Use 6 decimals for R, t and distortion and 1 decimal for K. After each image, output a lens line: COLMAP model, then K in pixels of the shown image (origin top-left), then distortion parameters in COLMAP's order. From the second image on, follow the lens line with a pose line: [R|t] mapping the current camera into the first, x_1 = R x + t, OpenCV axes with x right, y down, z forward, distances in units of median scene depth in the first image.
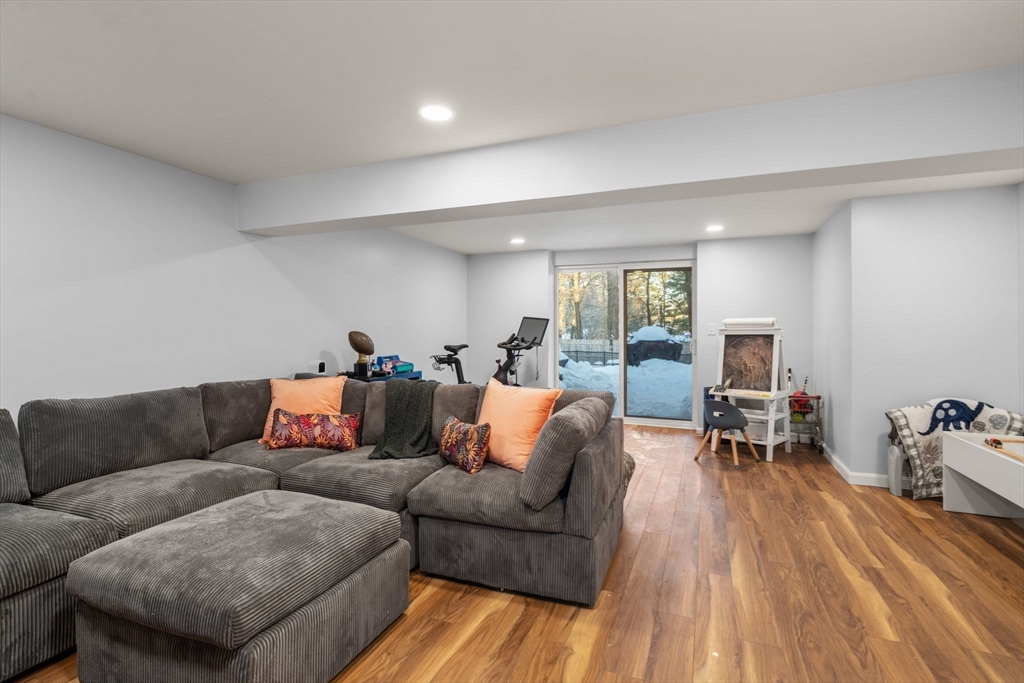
lens RADIAL K [[504.1, 0, 507.1], [0, 504.1, 338.4], [0, 0, 1]] dist [0.003061, 0.000360]
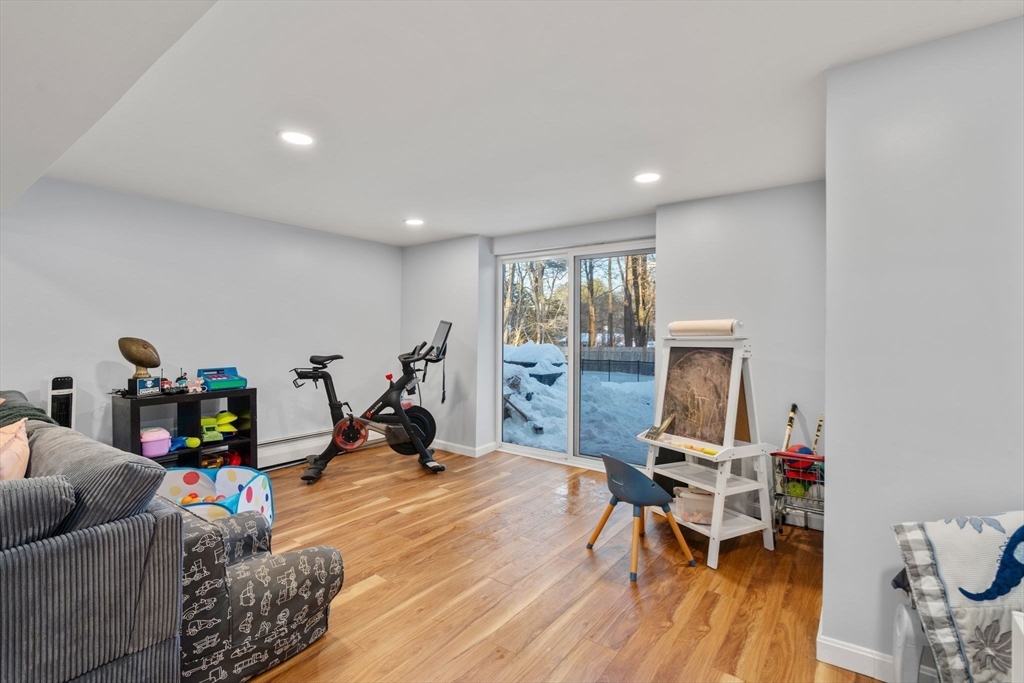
lens RADIAL K [[471.6, 0, 512.0], [0, 471.6, 341.5], [0, 0, 1]] dist [-0.003639, -0.000407]
pose [[0.961586, 0.008141, -0.274382, 0.433367], [-0.009638, 0.999945, -0.004107, -0.010412], [0.274334, 0.006594, 0.961612, 0.405155]]
